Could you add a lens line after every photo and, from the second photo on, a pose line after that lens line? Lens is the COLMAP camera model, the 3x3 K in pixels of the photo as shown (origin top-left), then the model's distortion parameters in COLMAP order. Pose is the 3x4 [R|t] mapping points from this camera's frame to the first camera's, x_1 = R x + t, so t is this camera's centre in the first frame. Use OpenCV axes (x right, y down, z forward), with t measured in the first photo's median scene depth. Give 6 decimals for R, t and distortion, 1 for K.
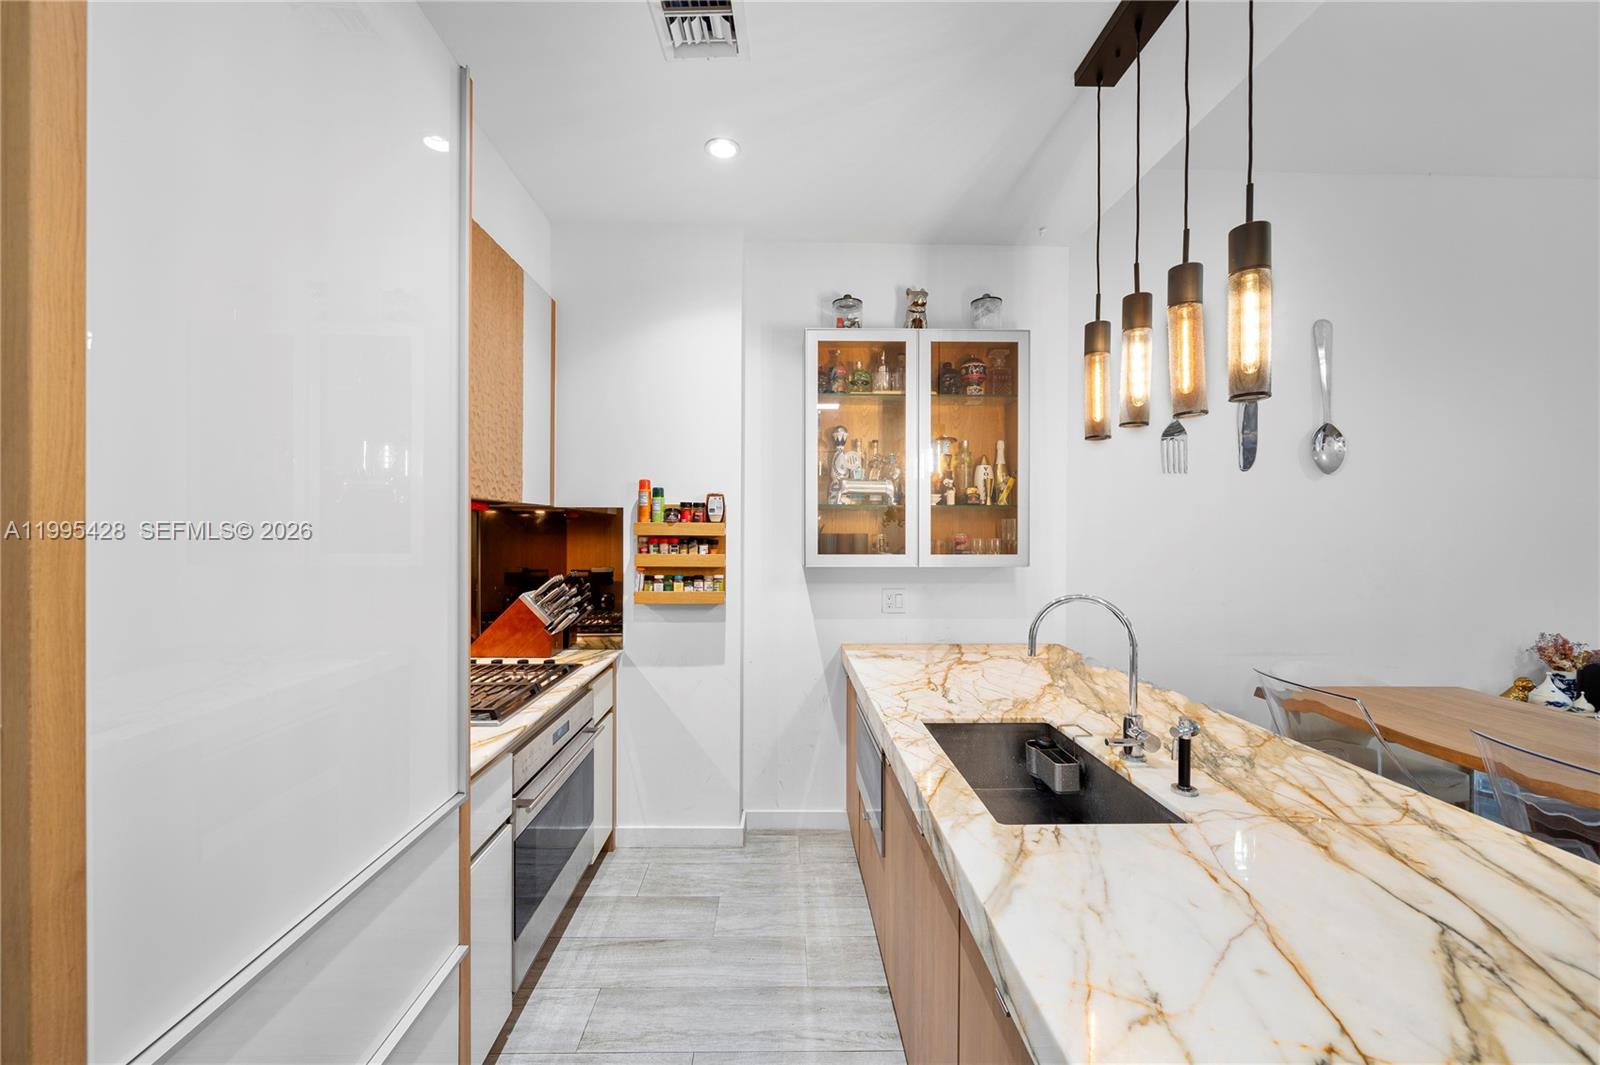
lens RADIAL K [[622.5, 0, 791.2], [0, 622.5, 534.2], [0, 0, 1]] dist [-0.004681, 0.000187]
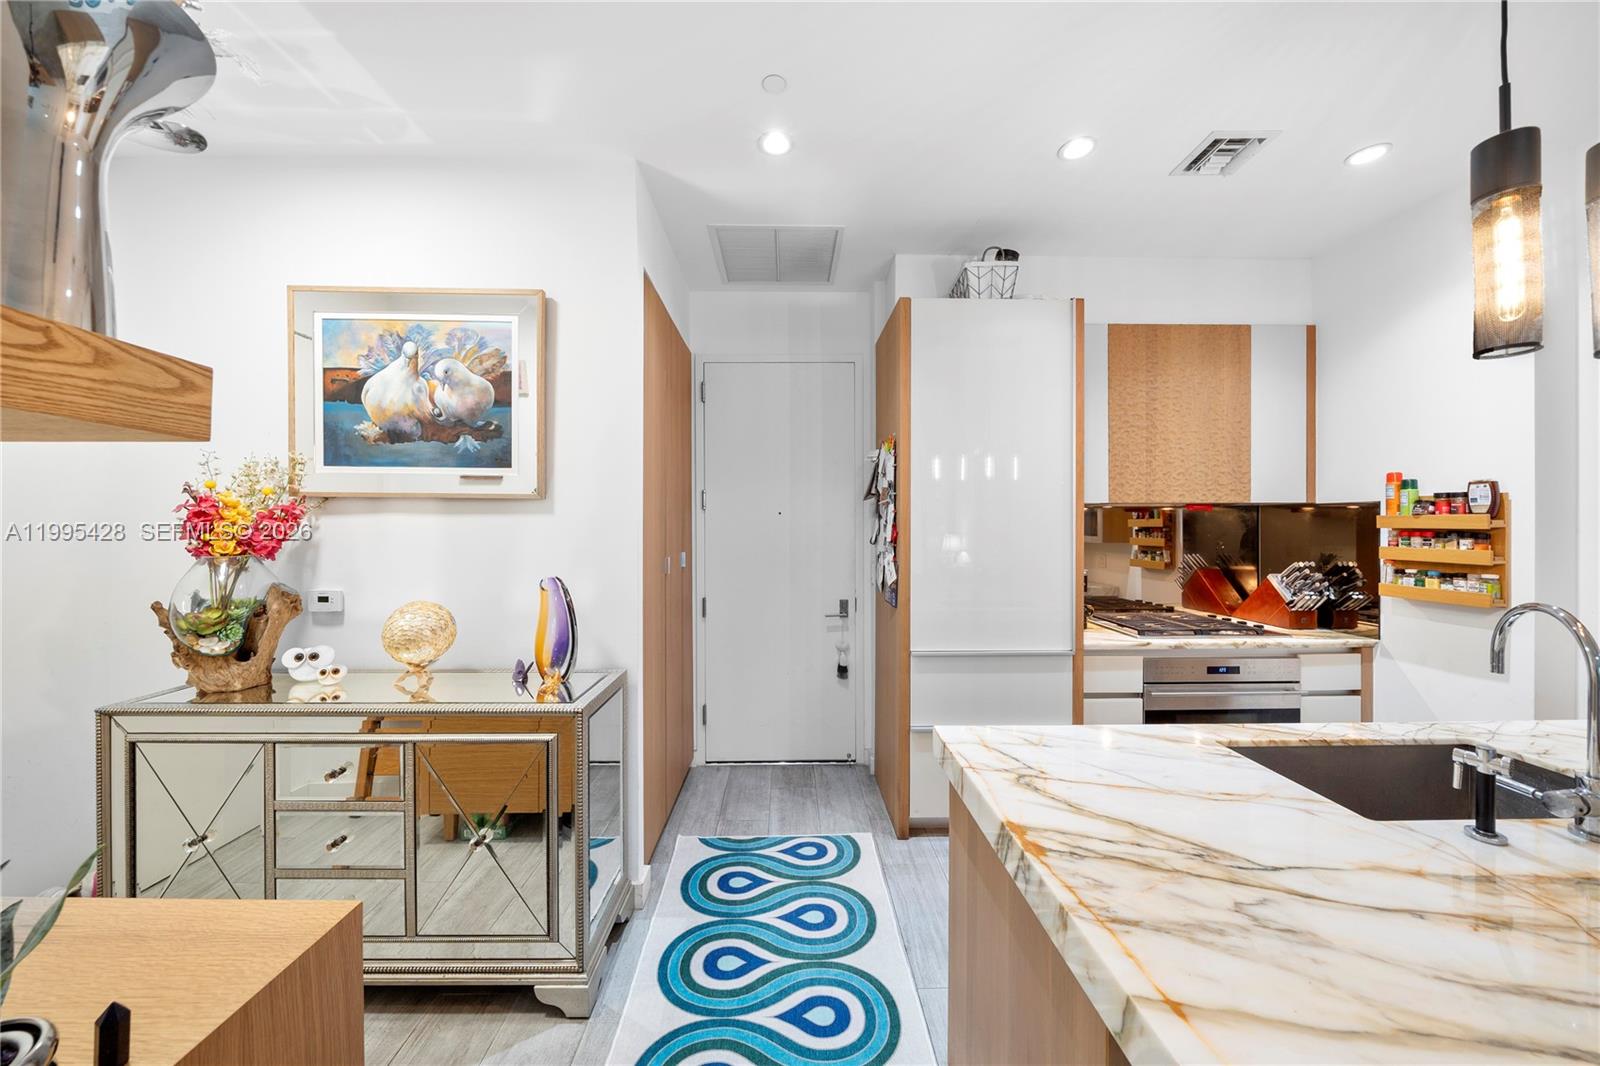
lens RADIAL K [[551.3, 0, 793.5], [0, 551.3, 525.7], [0, 0, 1]] dist [-0.006479, -0.000092]
pose [[-0.005960, -0.001680, -0.999981, 0.648011], [-0.004890, 0.999987, -0.001651, 0.004028], [0.999970, 0.004880, -0.005968, 0.041208]]
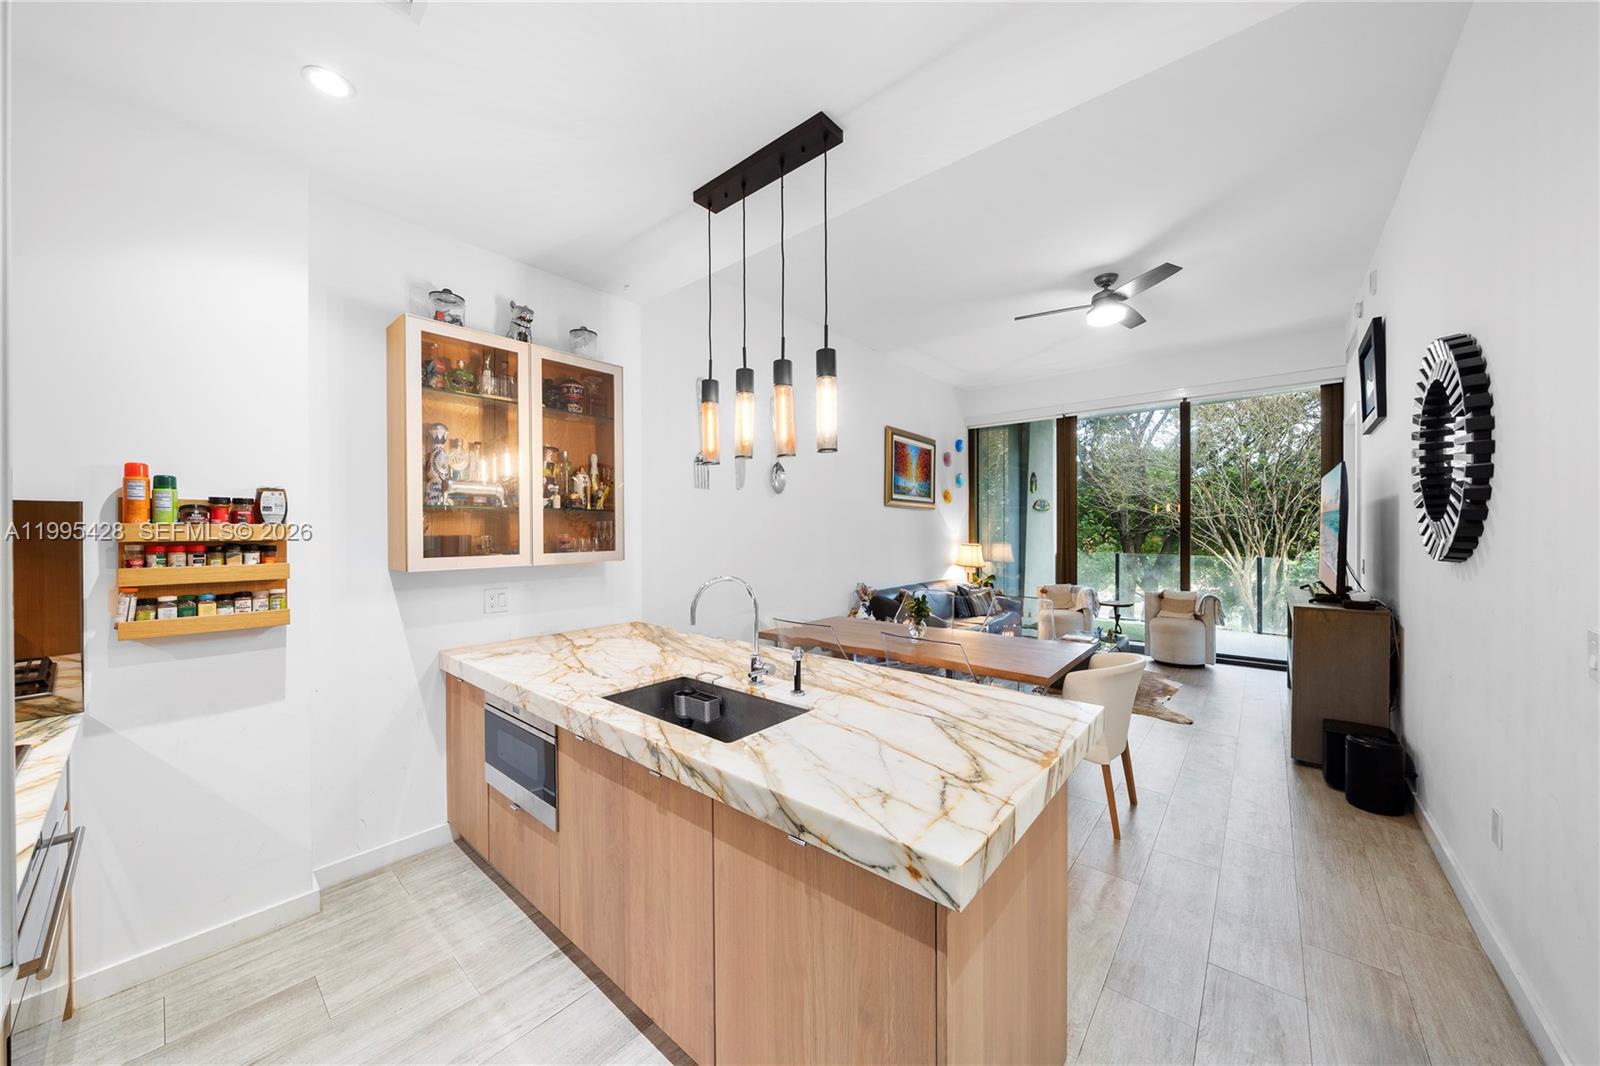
lens RADIAL K [[551.3, 0, 794.2], [0, 551.3, 531.9], [0, 0, 1]] dist [-0.006479, -0.000092]
pose [[0.664651, -0.009512, 0.747093, -0.202152], [0.012224, 0.999924, 0.001856, -0.001765], [-0.747054, 0.007900, 0.664716, 0.031121]]
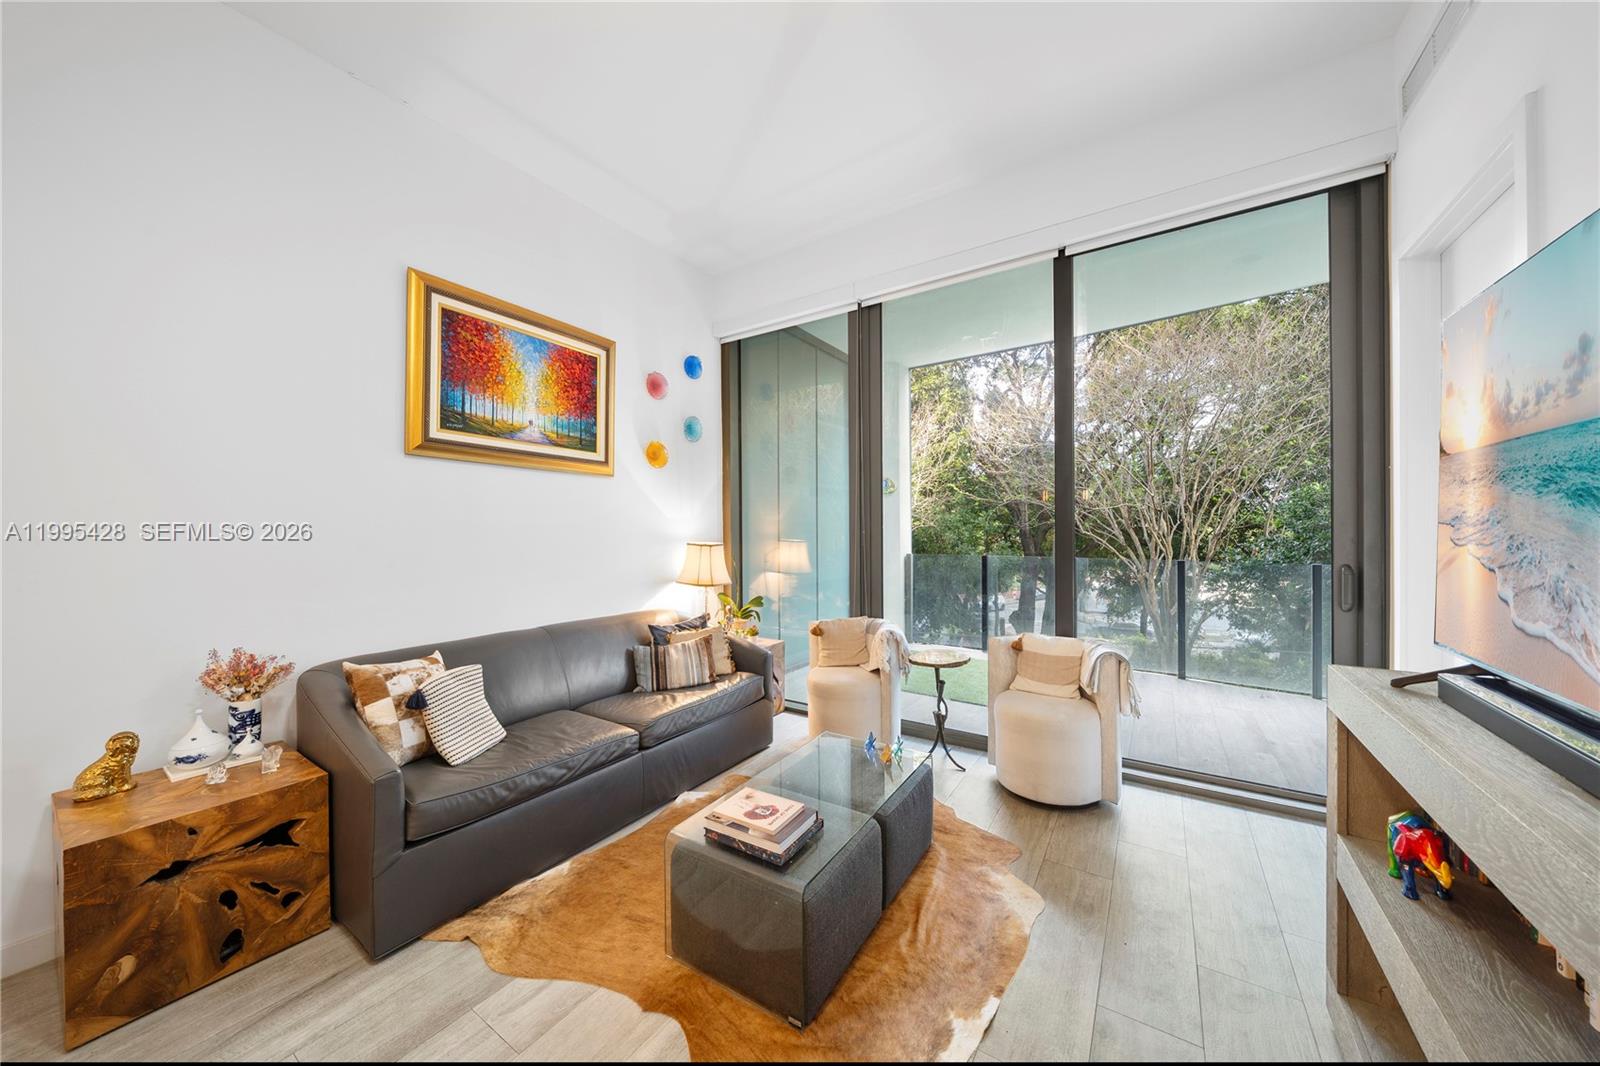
lens RADIAL K [[551.3, 0, 789.2], [0, 551.3, 532.6], [0, 0, 1]] dist [-0.006479, -0.000092]
pose [[0.571280, -0.012542, 0.820660, 1.288529], [0.015964, 0.999864, 0.004168, 0.042666], [-0.820600, 0.010720, 0.571402, 0.147856]]
